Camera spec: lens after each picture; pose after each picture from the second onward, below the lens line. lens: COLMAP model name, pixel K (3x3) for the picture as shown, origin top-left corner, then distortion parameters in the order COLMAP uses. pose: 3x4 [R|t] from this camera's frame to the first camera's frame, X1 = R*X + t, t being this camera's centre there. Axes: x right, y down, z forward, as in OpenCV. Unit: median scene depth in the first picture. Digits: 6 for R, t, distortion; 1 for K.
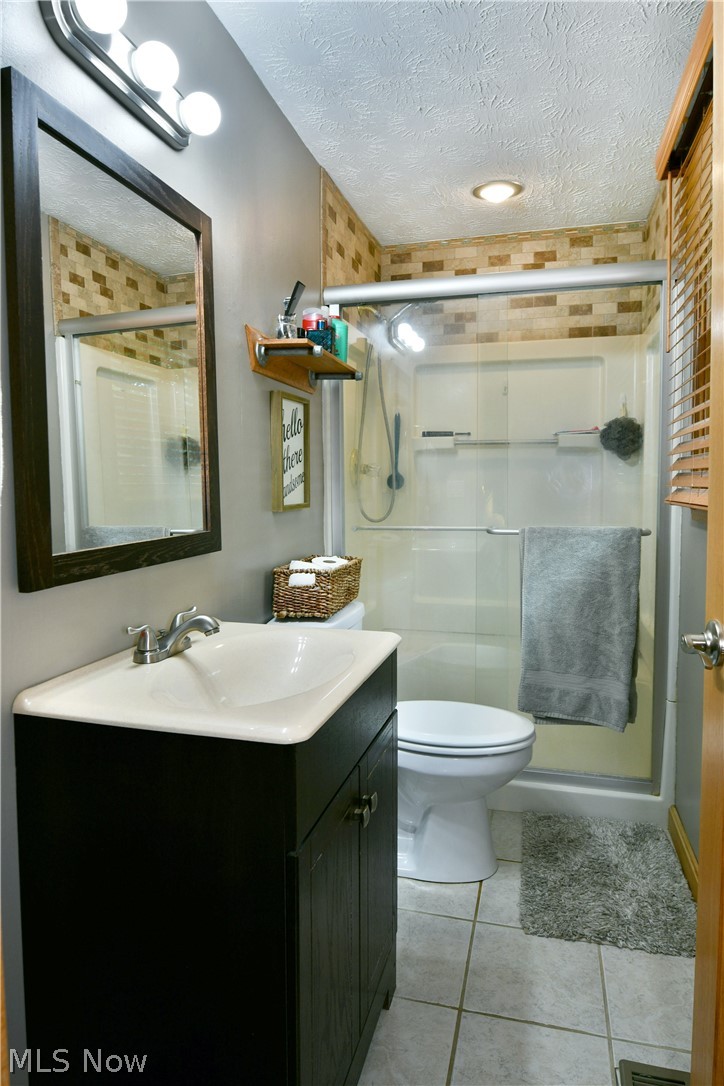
lens RADIAL K [[670.1, 0, 304.2], [0, 670.1, 508.7], [0, 0, 1]] dist [-0.000891, -0.000050]
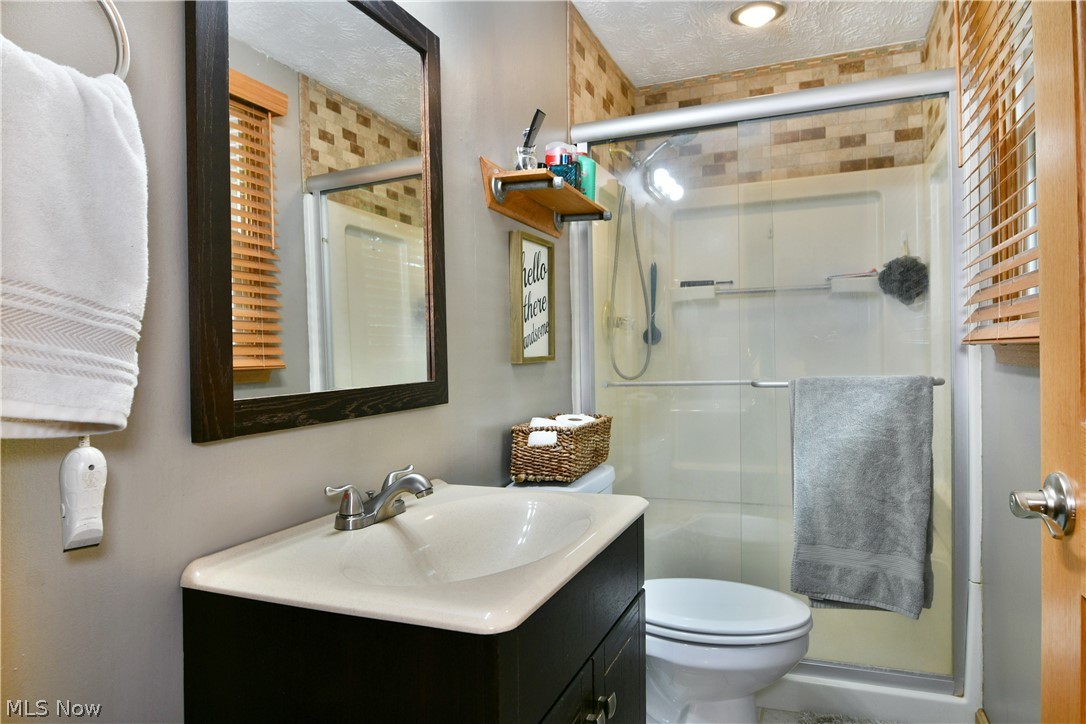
lens RADIAL K [[675.4, 0, 539.7], [0, 675.4, 343.3], [0, 0, 1]] dist [-0.006235, -0.003418]
pose [[0.999057, -0.001762, -0.043379, 0.030876], [-0.000552, 0.998580, -0.053277, 0.025951], [0.043411, 0.053251, 0.997637, 0.093182]]
